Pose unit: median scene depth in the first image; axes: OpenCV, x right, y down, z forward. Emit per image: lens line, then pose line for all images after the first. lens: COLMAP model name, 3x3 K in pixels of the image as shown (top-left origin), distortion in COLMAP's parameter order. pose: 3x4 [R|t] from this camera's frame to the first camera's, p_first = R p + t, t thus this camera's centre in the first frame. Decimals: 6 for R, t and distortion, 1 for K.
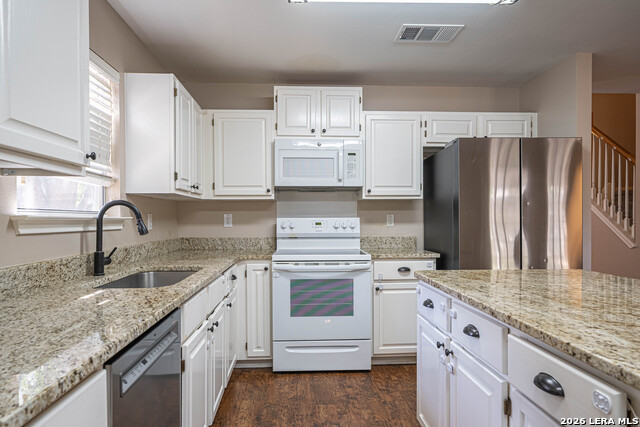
lens RADIAL K [[392.0, 0, 309.7], [0, 392.0, 221.4], [0, 0, 1]] dist [-0.001740, -0.001755]
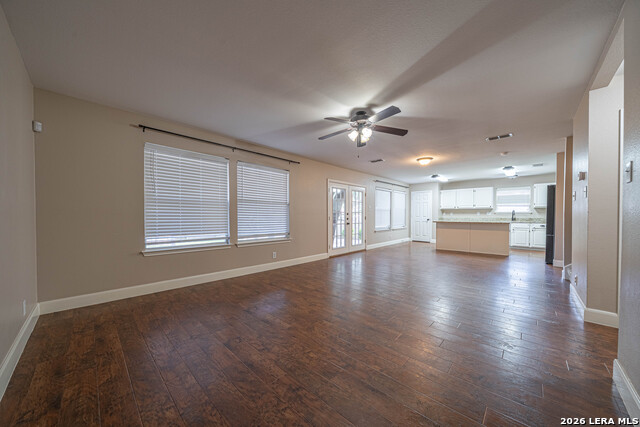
lens RADIAL K [[224.7, 0, 317.0], [0, 224.7, 217.4], [0, 0, 1]] dist [-0.000315, -0.000221]
pose [[-0.721471, 0.009248, -0.692382, 2.734146], [-0.005592, 0.999800, 0.019182, 0.013061], [0.692422, 0.017711, -0.721276, 0.864217]]
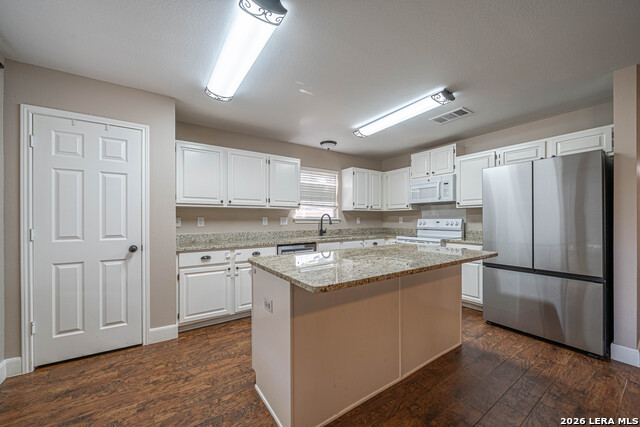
lens RADIAL K [[239.9, 0, 317.3], [0, 239.9, 218.2], [0, 0, 1]] dist [-0.005904, 0.000361]
pose [[0.519647, -0.003092, -0.854375, 0.723896], [-0.007215, 0.999942, -0.008008, -0.000049], [0.854350, 0.010326, 0.519595, -0.067213]]
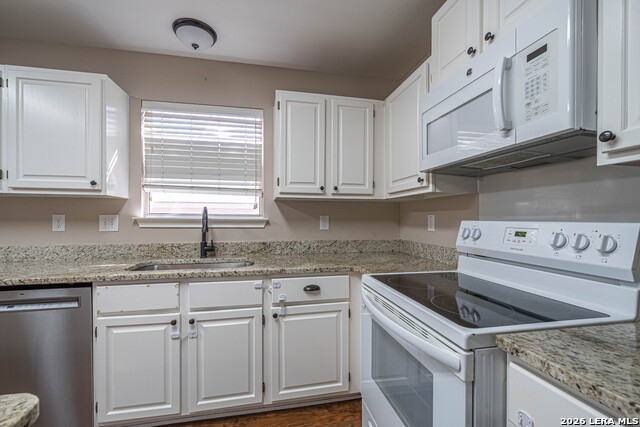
lens RADIAL K [[272.8, 0, 317.7], [0, 272.8, 216.3], [0, 0, 1]] dist [0.000433, 0.000017]
pose [[0.165515, -0.004591, -0.986197, 0.325517], [-0.012071, 0.999905, -0.006681, -0.010530], [0.986133, 0.013011, 0.165444, 0.740841]]
